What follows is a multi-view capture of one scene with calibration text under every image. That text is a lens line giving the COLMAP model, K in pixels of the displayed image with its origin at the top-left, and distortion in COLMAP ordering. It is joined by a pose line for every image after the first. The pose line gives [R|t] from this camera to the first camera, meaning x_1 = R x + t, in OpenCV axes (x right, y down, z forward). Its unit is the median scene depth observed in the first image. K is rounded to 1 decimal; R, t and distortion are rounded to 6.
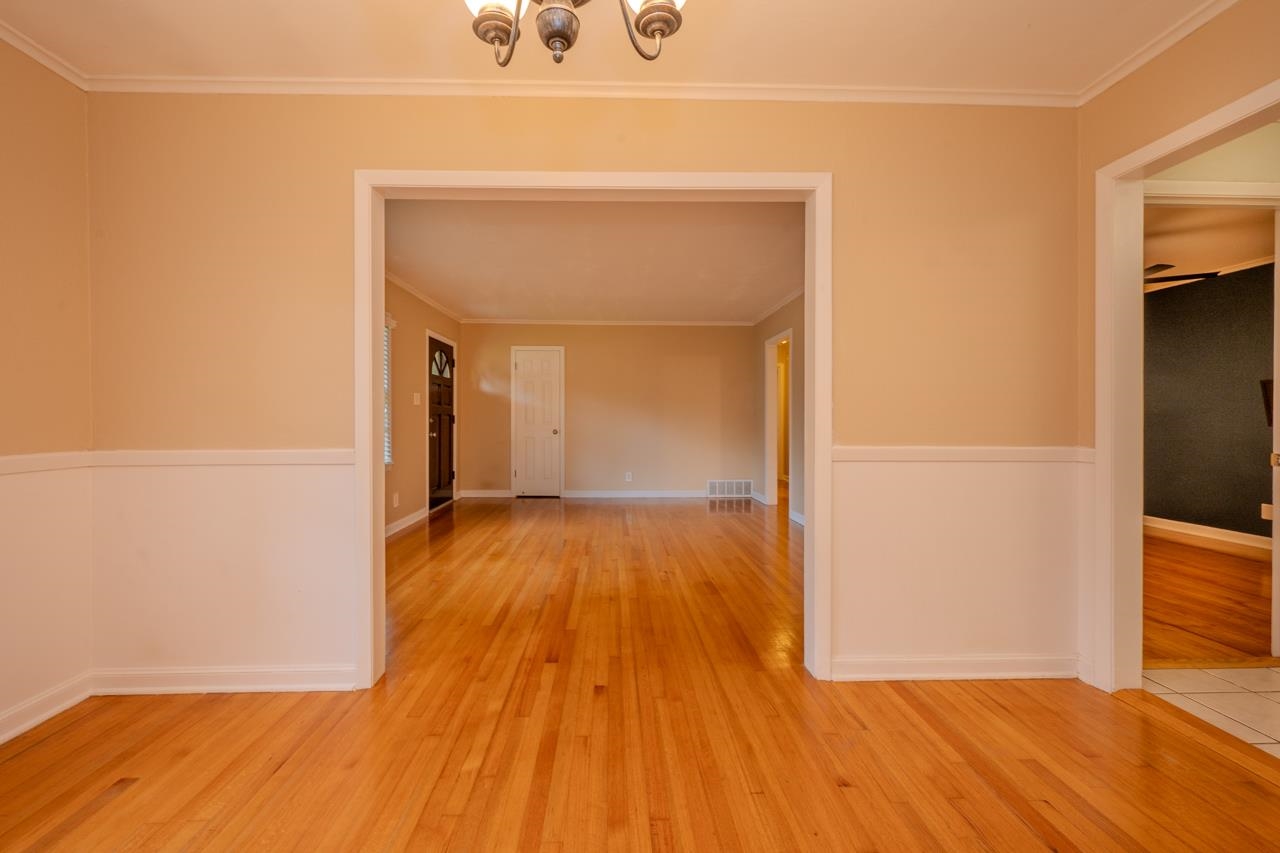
lens RADIAL K [[522.4, 0, 627.5], [0, 522.4, 421.0], [0, 0, 1]] dist [0.002841, -0.000126]
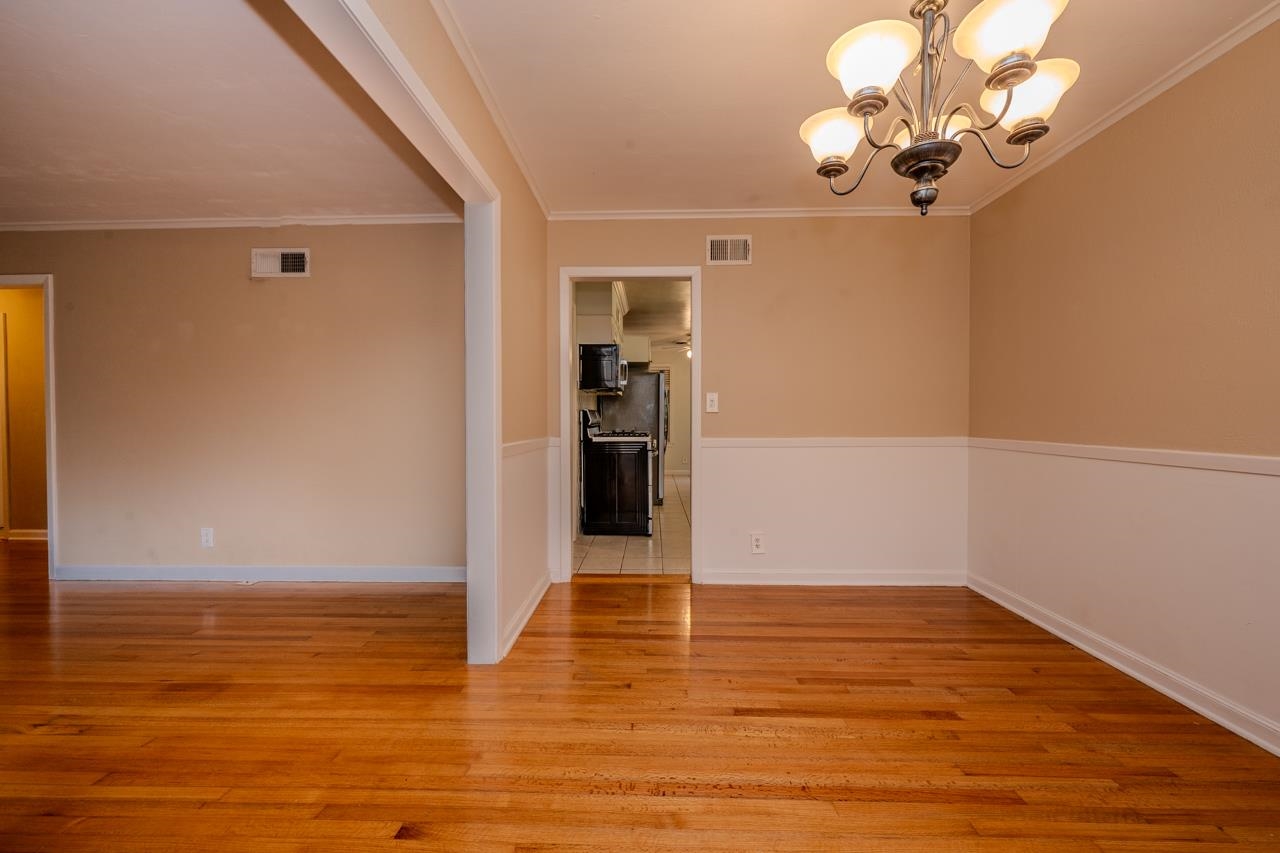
lens RADIAL K [[522.4, 0, 631.7], [0, 522.4, 421.3], [0, 0, 1]] dist [0.002841, -0.000126]
pose [[0.046057, -0.015595, 0.998817, -0.706886], [0.007118, 0.999858, 0.015283, -0.020166], [-0.998913, 0.006406, 0.046161, 0.686633]]
